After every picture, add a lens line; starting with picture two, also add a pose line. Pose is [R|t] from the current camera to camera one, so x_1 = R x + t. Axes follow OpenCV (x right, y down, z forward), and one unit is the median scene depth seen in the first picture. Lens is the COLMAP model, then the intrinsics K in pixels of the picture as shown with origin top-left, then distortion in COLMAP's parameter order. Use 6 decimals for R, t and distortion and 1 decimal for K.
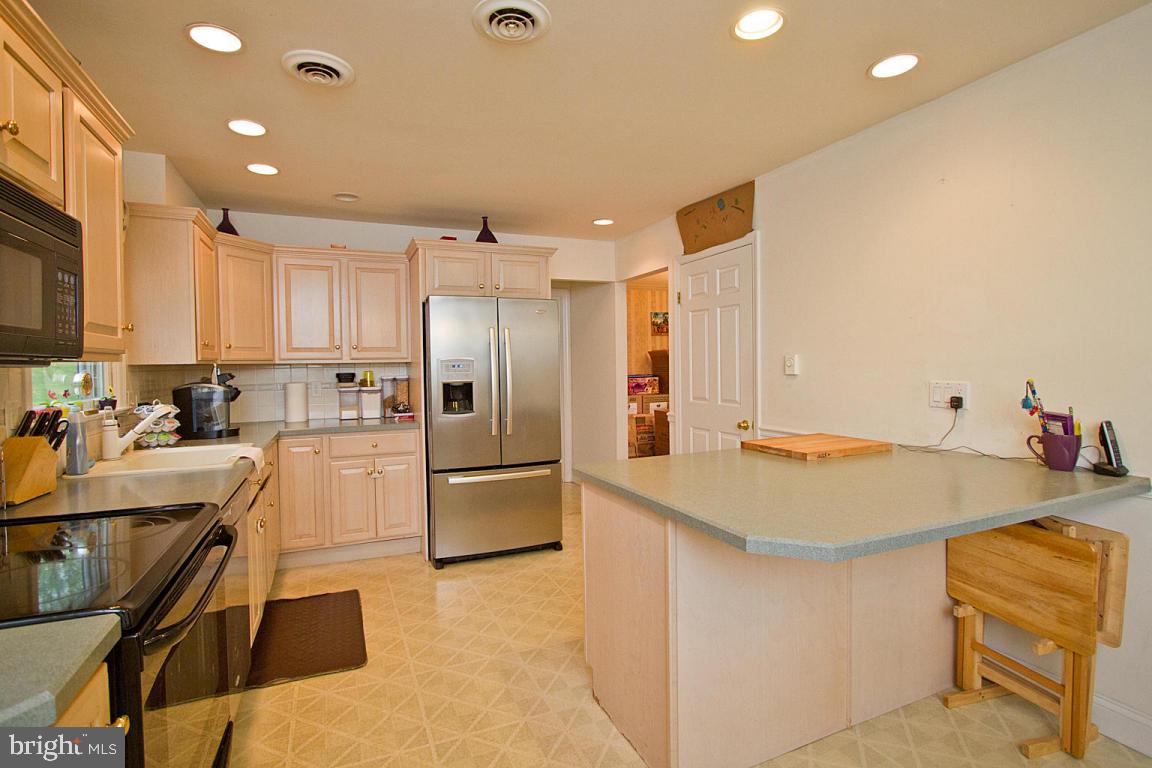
lens RADIAL K [[541.1, 0, 566.6], [0, 541.1, 376.7], [0, 0, 1]] dist [-0.016381, 0.002841]
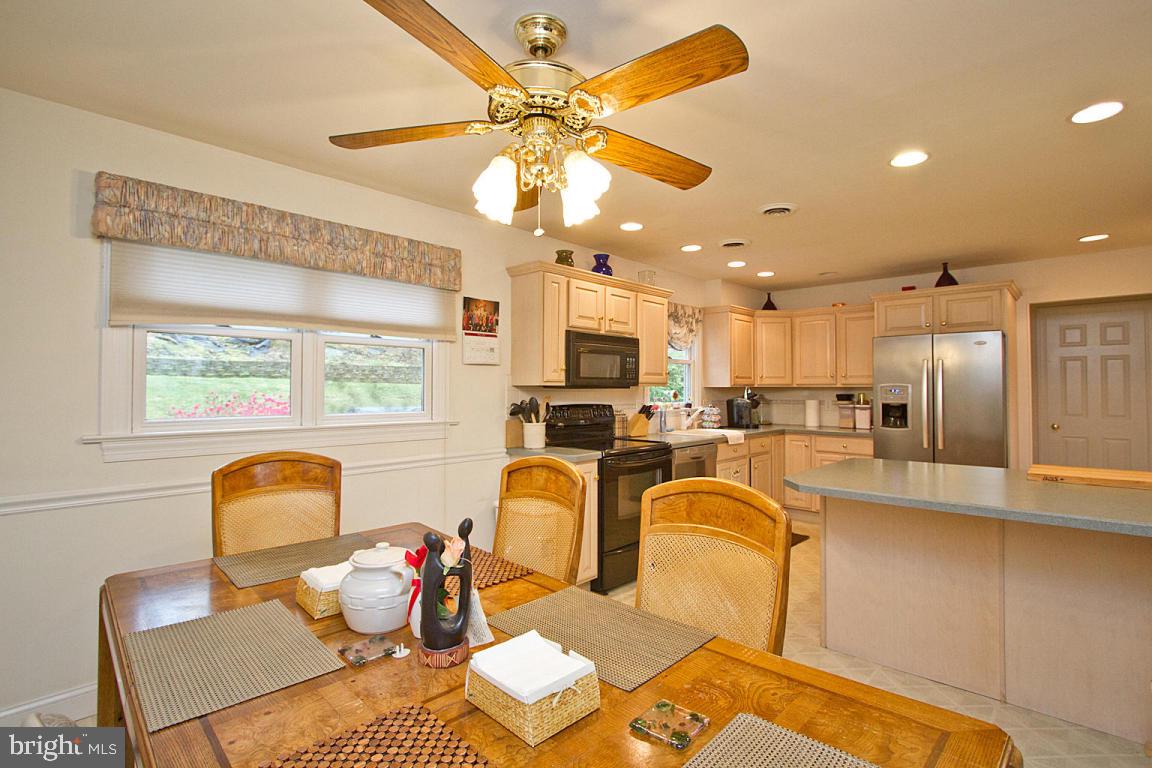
lens RADIAL K [[541.1, 0, 591.2], [0, 541.1, 377.0], [0, 0, 1]] dist [-0.016381, 0.002841]
pose [[0.405655, -0.005365, -0.914010, 0.664947], [-0.028326, 0.999429, -0.018438, -0.008057], [0.913587, 0.033370, 0.405271, -0.169093]]
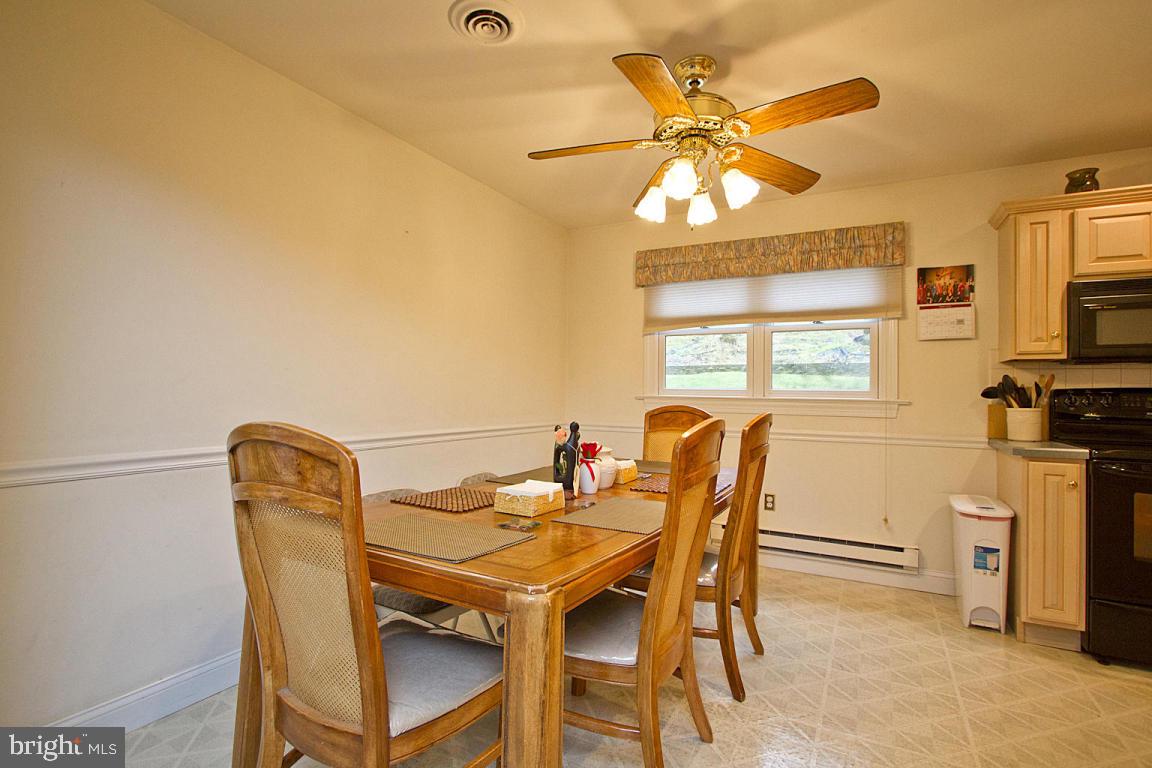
lens RADIAL K [[541.1, 0, 582.2], [0, 541.1, 382.9], [0, 0, 1]] dist [-0.016381, 0.002841]
pose [[-0.772345, -0.005863, -0.635176, 0.691115], [-0.016582, 0.999803, 0.010934, 0.026989], [0.634987, 0.018978, -0.772290, 0.345019]]
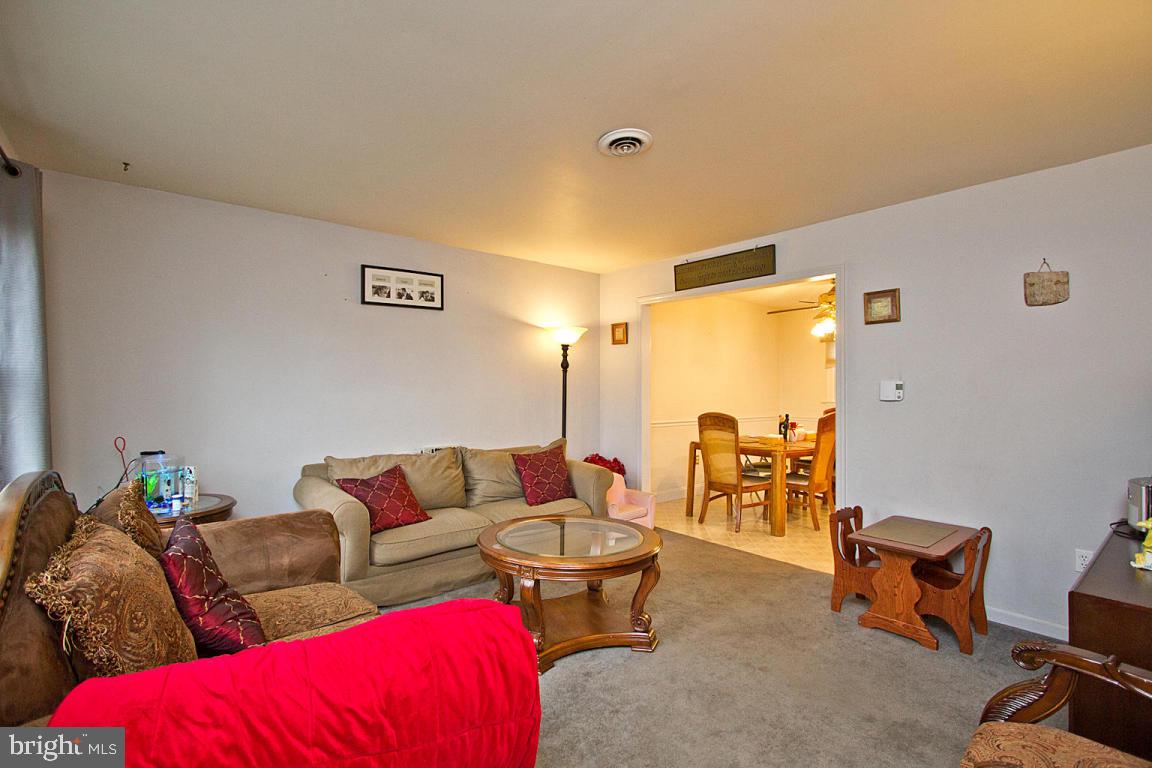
lens RADIAL K [[541.1, 0, 566.8], [0, 541.1, 385.5], [0, 0, 1]] dist [-0.016381, 0.002841]
pose [[-0.956458, 0.010718, -0.291674, 1.405502], [0.004489, 0.999748, 0.022015, -0.045437], [0.291836, 0.019747, -0.956264, 1.213292]]
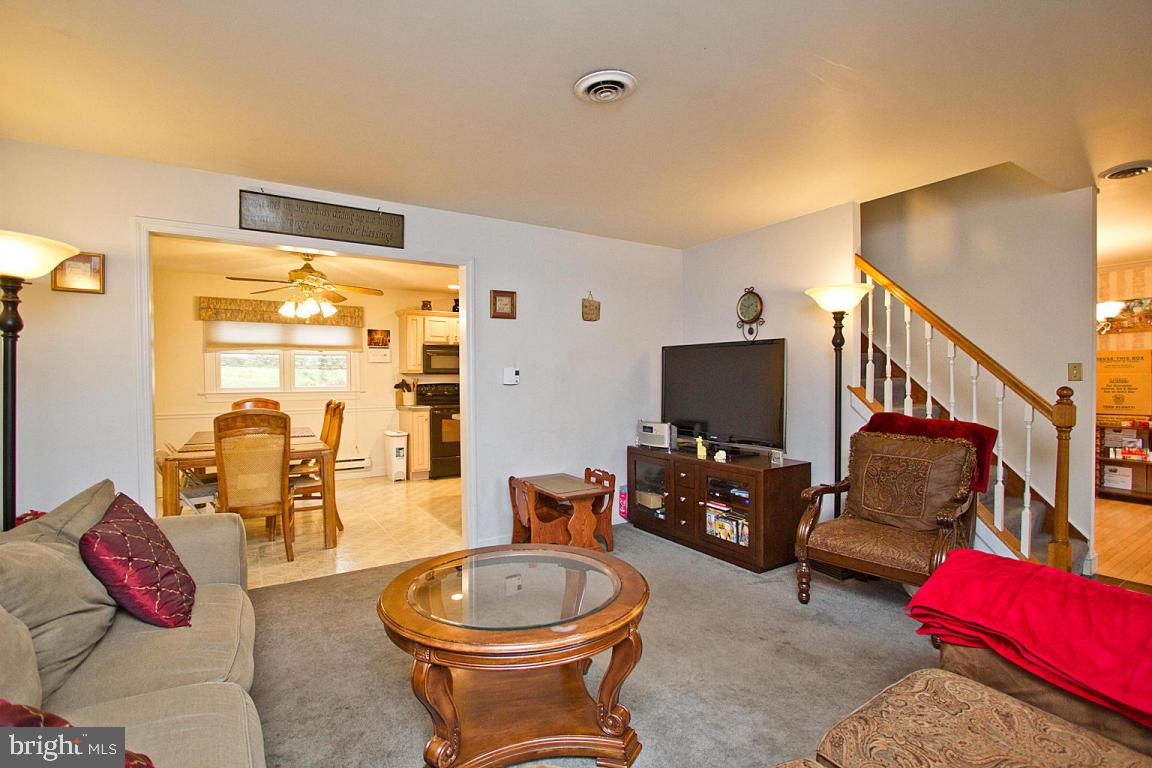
lens RADIAL K [[541.1, 0, 588.3], [0, 541.1, 384.1], [0, 0, 1]] dist [-0.016381, 0.002841]
pose [[0.196206, 0.025505, -0.980231, 1.737391], [-0.020733, 0.999546, 0.021857, -0.024133], [0.980343, 0.016035, 0.196646, 0.402329]]
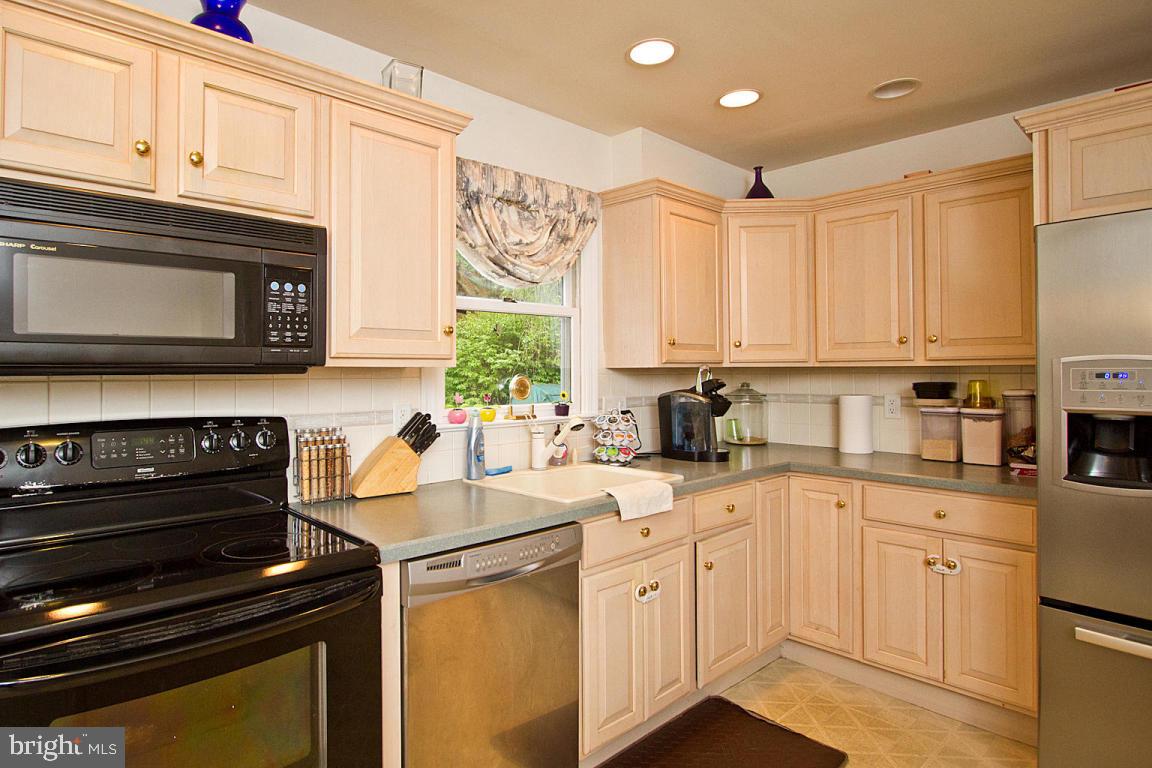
lens RADIAL K [[634.0, 0, 515.5], [0, 634.0, 366.6], [0, 0, 1]] dist [-0.013849, 0.001946]
pose [[0.309105, 0.005443, -0.951012, 0.128735], [-0.022634, 0.999742, -0.001634, -0.014950], [0.950759, 0.022030, 0.309149, 0.387526]]
